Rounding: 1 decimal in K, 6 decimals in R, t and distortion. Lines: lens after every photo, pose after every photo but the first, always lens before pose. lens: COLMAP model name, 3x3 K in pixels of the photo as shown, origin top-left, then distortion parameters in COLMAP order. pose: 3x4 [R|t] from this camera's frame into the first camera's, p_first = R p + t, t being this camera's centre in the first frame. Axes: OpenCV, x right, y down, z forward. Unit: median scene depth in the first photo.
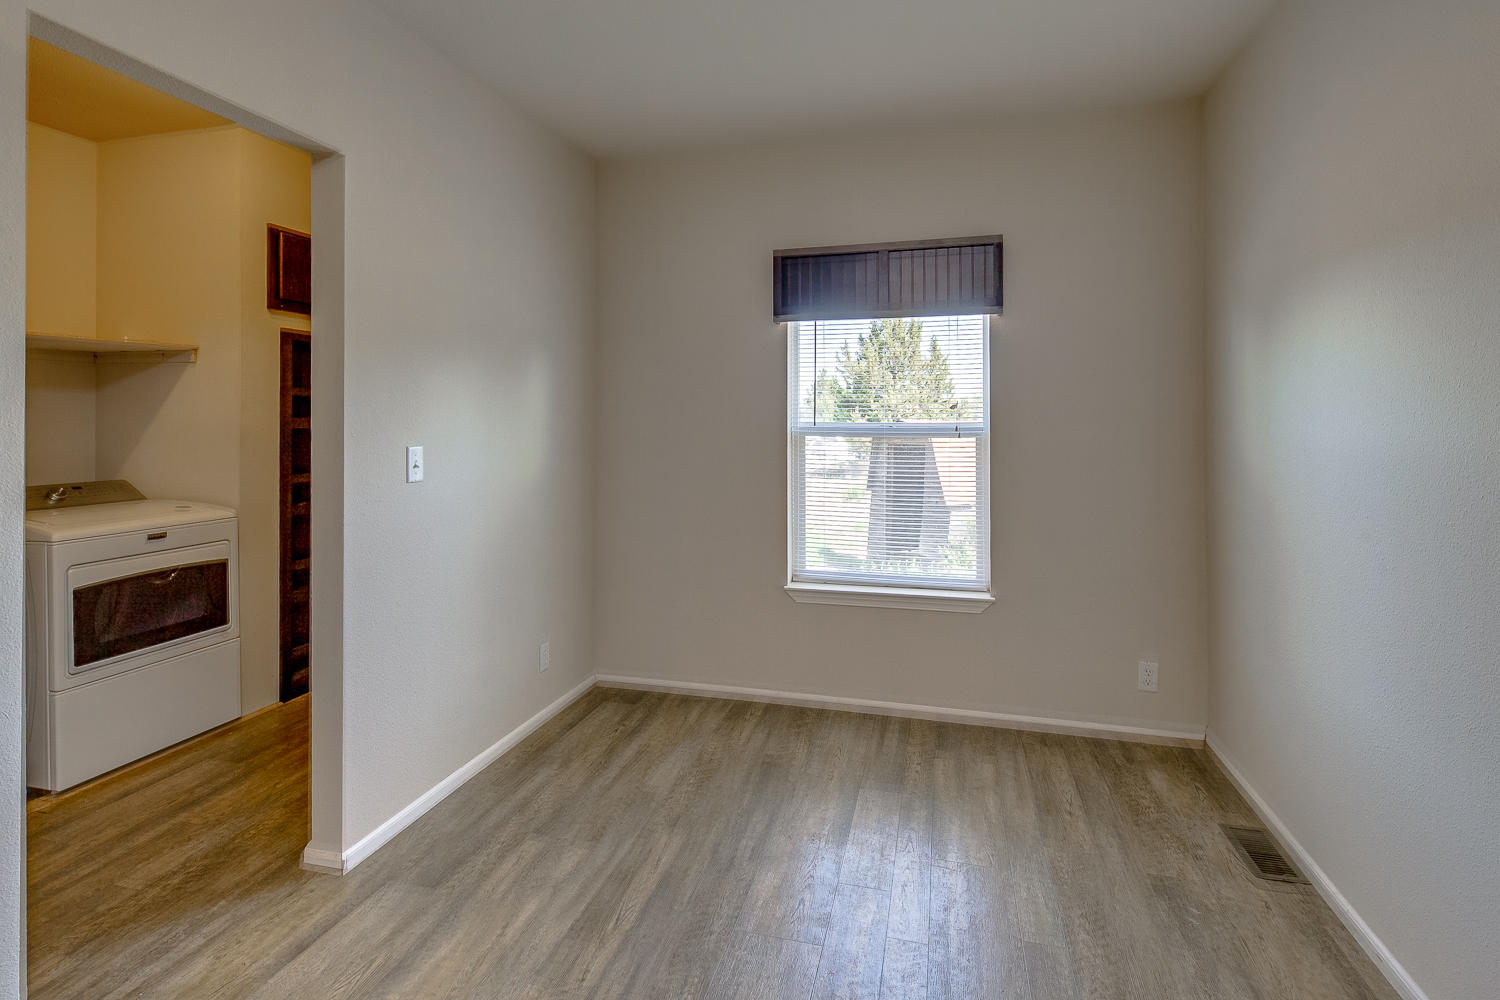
lens RADIAL K [[749.3, 0, 743.9], [0, 749.3, 422.4], [0, 0, 1]] dist [-0.000626, -0.000706]
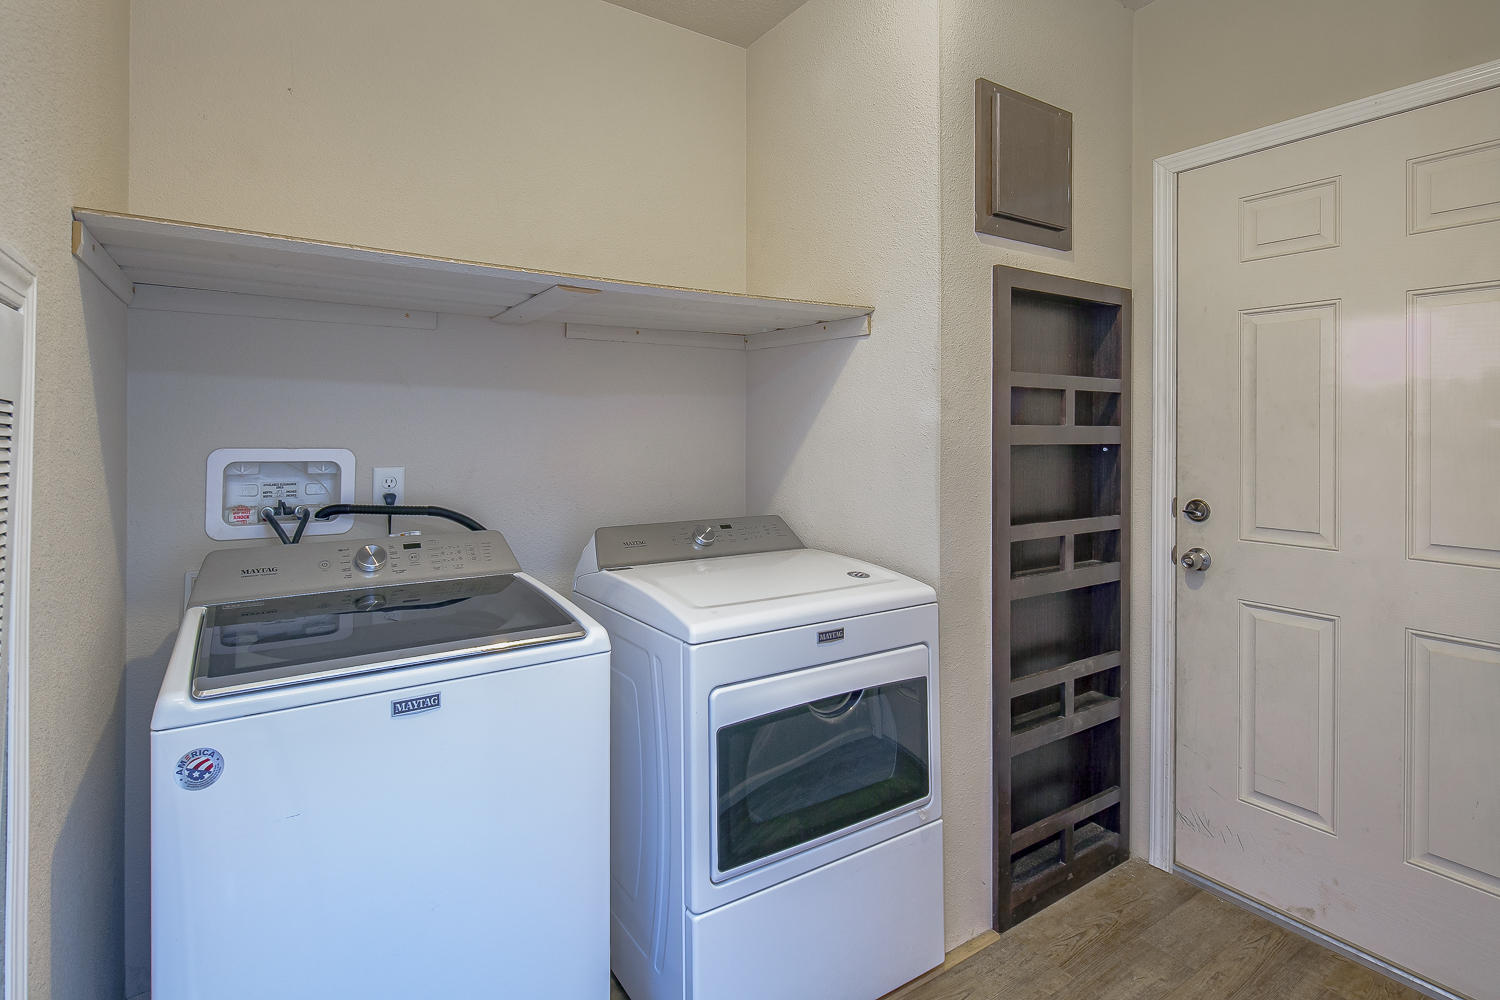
lens RADIAL K [[749.3, 0, 743.9], [0, 749.3, 422.4], [0, 0, 1]] dist [-0.000626, -0.000706]
pose [[0.756840, -0.004951, -0.653581, -0.425723], [-0.001754, 0.999952, -0.009606, -0.000610], [0.653597, 0.008416, 0.756796, 0.486631]]
